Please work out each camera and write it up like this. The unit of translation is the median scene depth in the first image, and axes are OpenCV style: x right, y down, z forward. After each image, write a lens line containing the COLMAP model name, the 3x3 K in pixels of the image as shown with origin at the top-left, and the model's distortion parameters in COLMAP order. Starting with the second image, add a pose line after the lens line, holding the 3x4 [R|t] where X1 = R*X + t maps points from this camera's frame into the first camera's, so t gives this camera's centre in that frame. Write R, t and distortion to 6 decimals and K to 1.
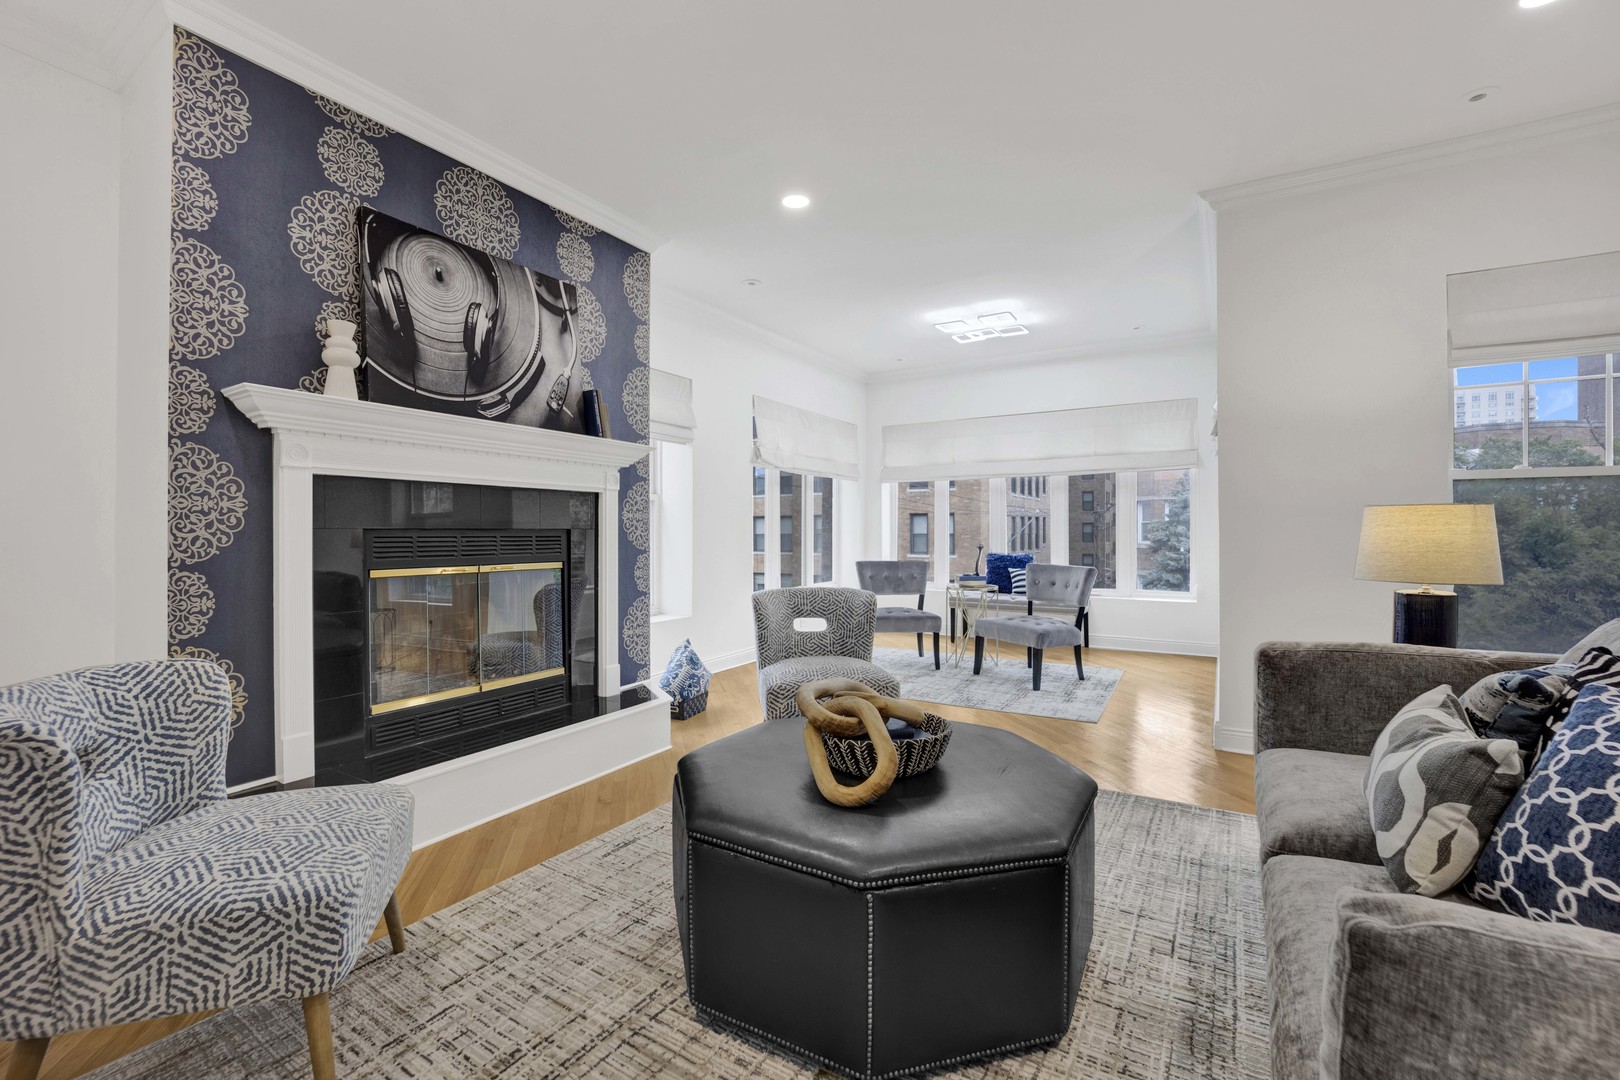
lens RADIAL K [[677.3, 0, 808.1], [0, 677.3, 539.3], [0, 0, 1]] dist [-0.022439, 0.000279]
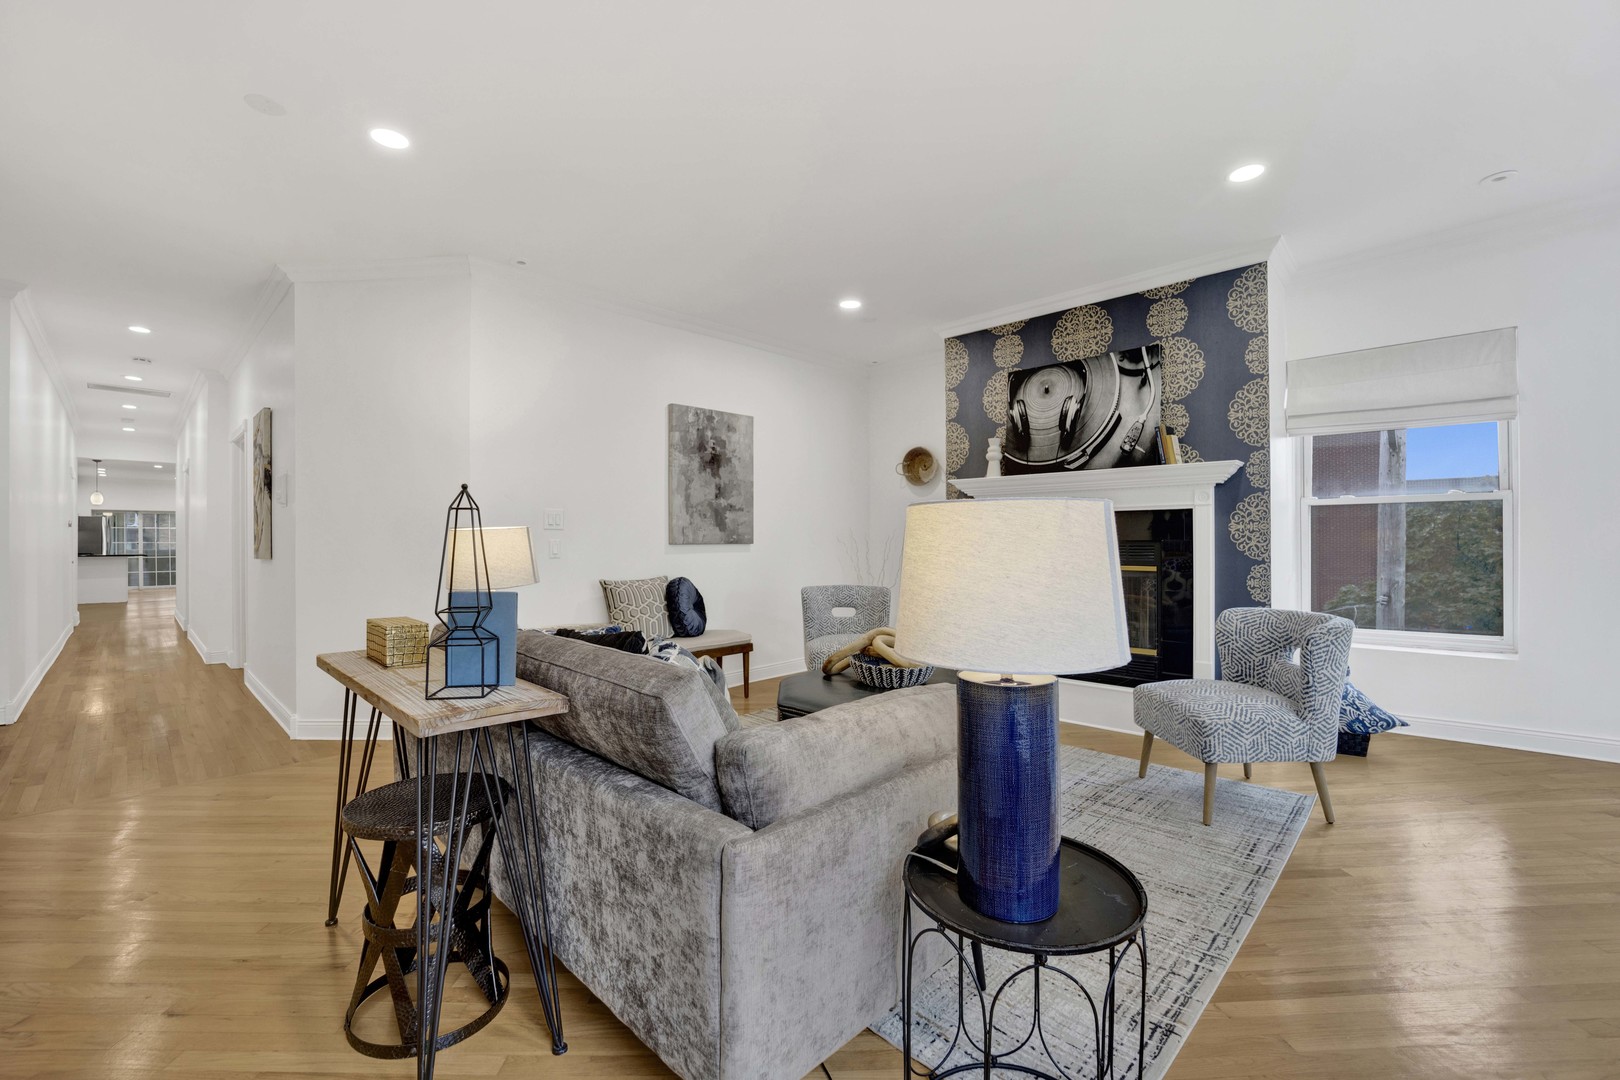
lens RADIAL K [[677.3, 0, 804.2], [0, 677.3, 543.1], [0, 0, 1]] dist [-0.022439, 0.000279]
pose [[-0.232016, 0.006943, -0.972687, 1.051673], [-0.004112, 0.999959, 0.008118, -0.018089], [0.972703, 0.005884, -0.231978, 0.683152]]
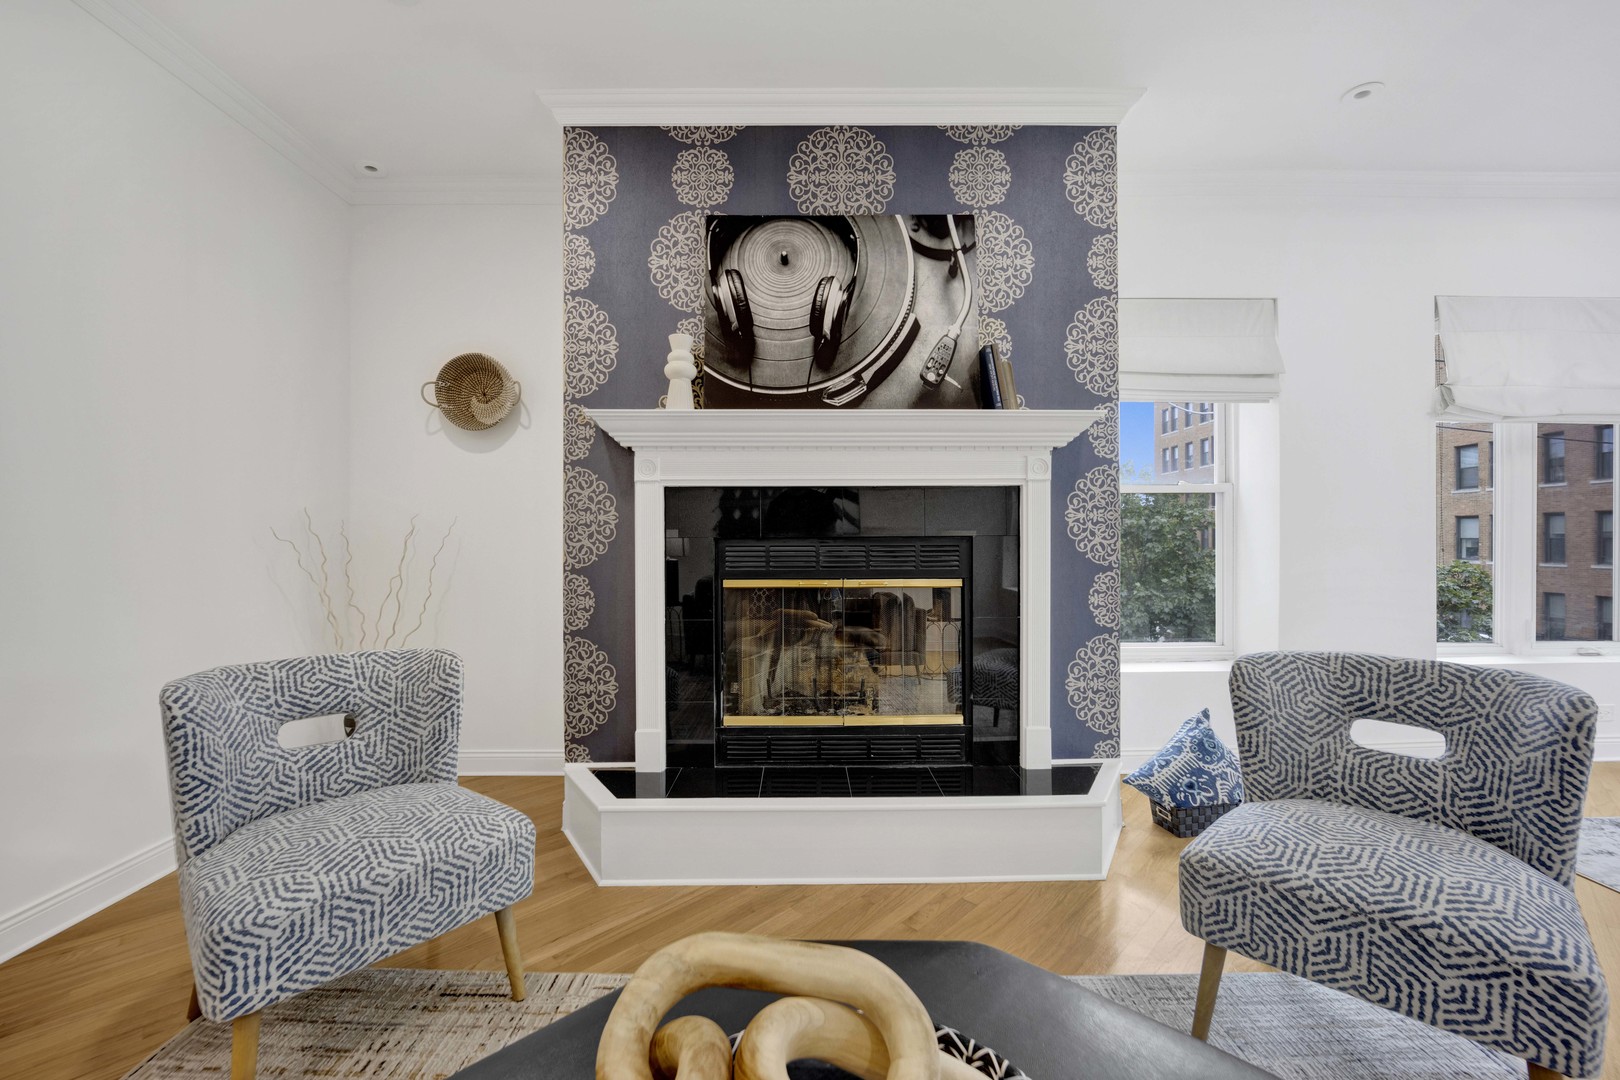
lens RADIAL K [[677.3, 0, 809.9], [0, 677.3, 537.5], [0, 0, 1]] dist [-0.022439, 0.000279]
pose [[0.516191, -0.000161, -0.856473, 0.215002], [-0.004467, 0.999986, -0.002880, -0.011108], [0.856462, 0.005313, 0.516183, 0.474892]]
